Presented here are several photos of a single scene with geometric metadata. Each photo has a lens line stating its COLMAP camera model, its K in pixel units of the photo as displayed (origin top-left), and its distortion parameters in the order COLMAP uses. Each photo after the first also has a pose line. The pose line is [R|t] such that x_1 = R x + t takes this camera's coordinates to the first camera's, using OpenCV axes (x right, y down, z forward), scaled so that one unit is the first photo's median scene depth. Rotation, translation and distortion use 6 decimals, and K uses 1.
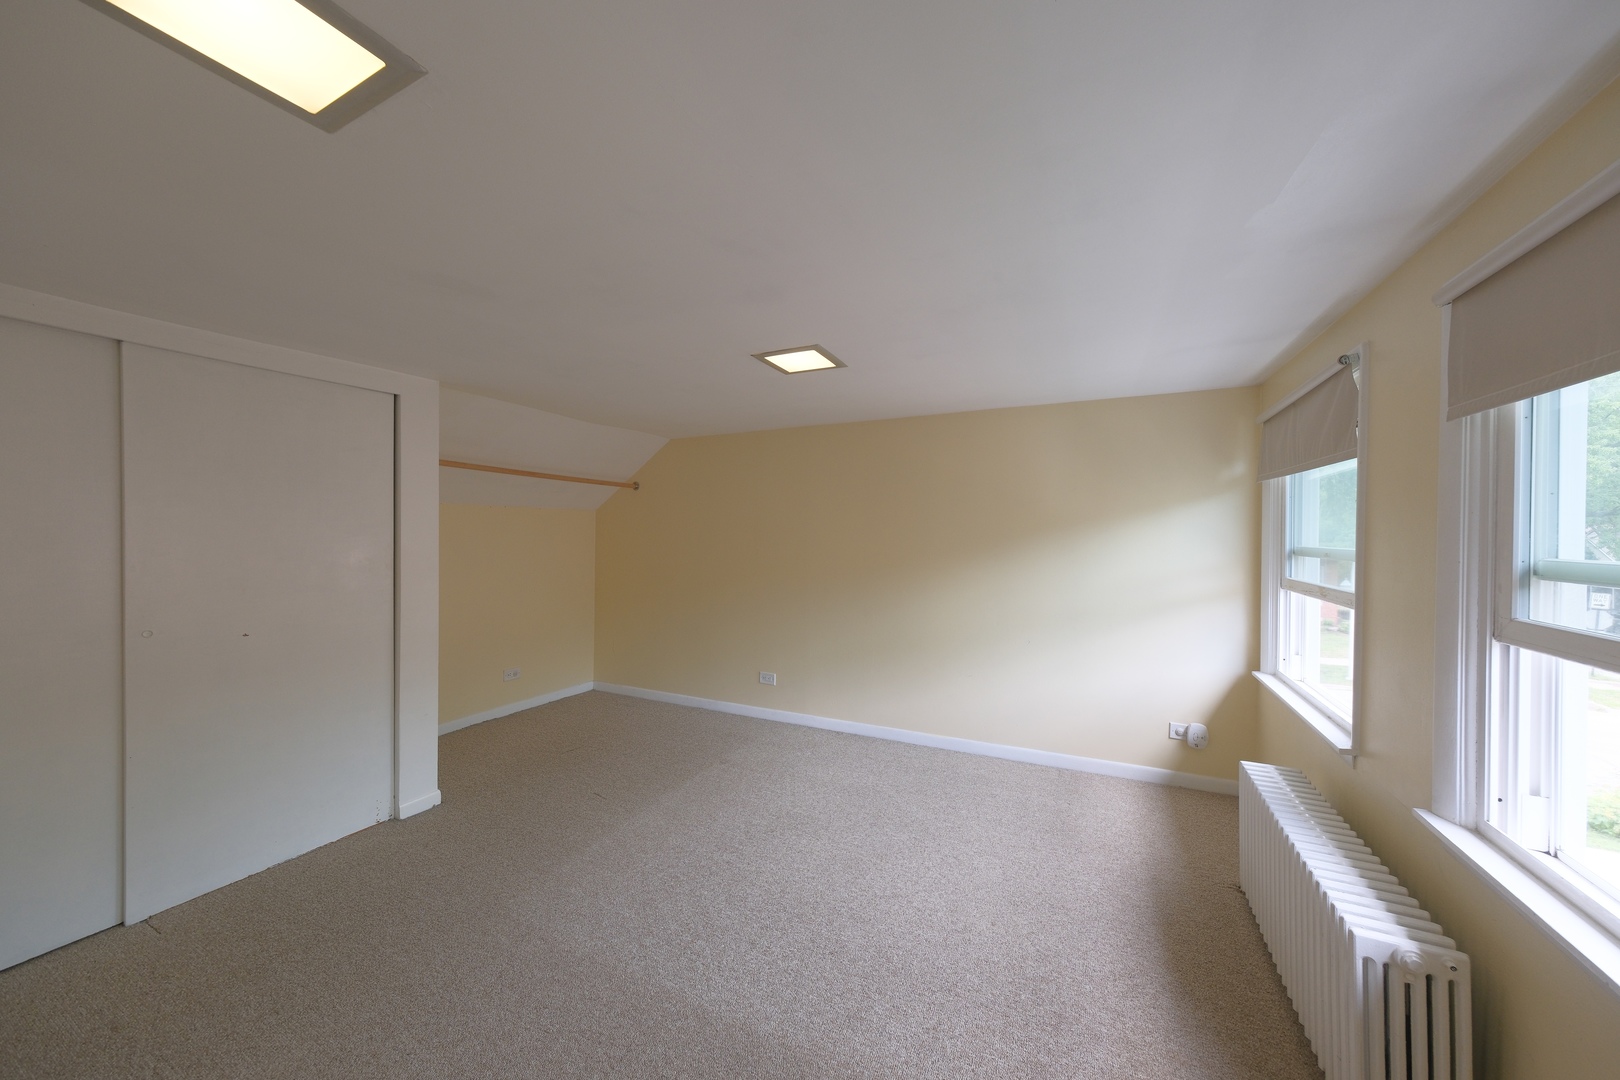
lens RADIAL K [[552.3, 0, 810.6], [0, 552.3, 538.5], [0, 0, 1]] dist [-0.000076, -0.000001]
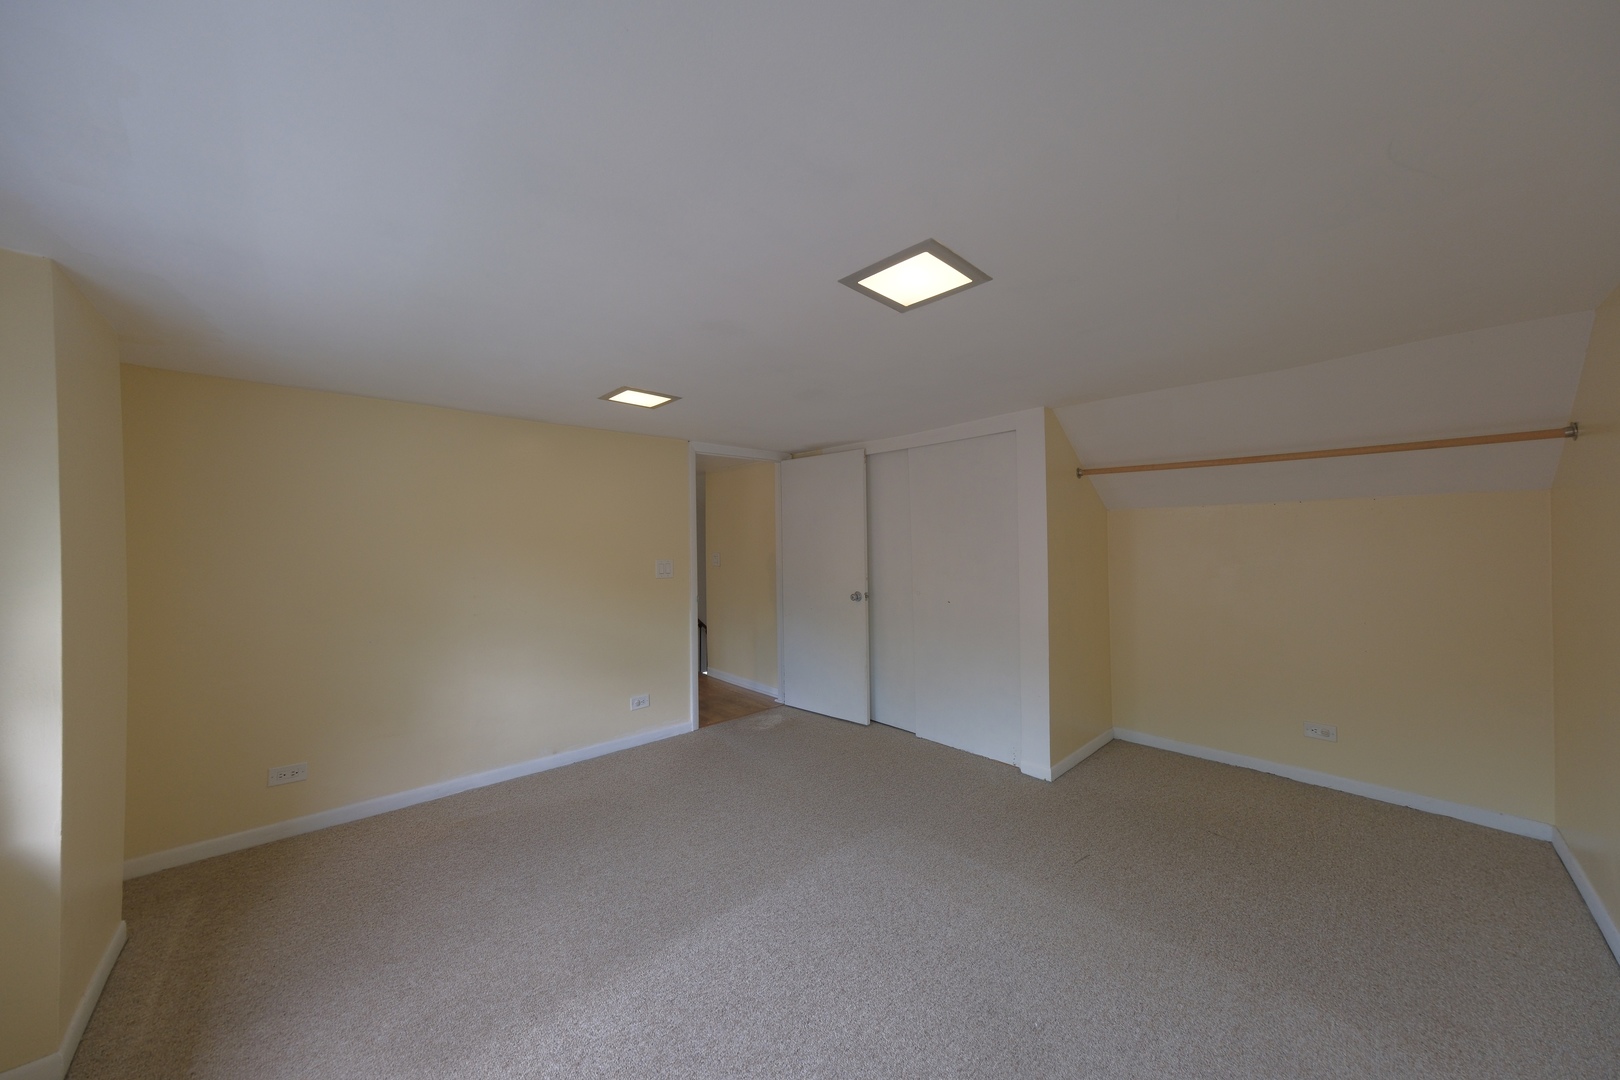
lens RADIAL K [[552.3, 0, 813.3], [0, 552.3, 539.9], [0, 0, 1]] dist [-0.000076, -0.000001]
pose [[-0.325336, 0.000327, -0.945598, 0.322419], [-0.004330, 0.999989, 0.001835, -0.002250], [0.945588, 0.004692, -0.325331, 0.551500]]
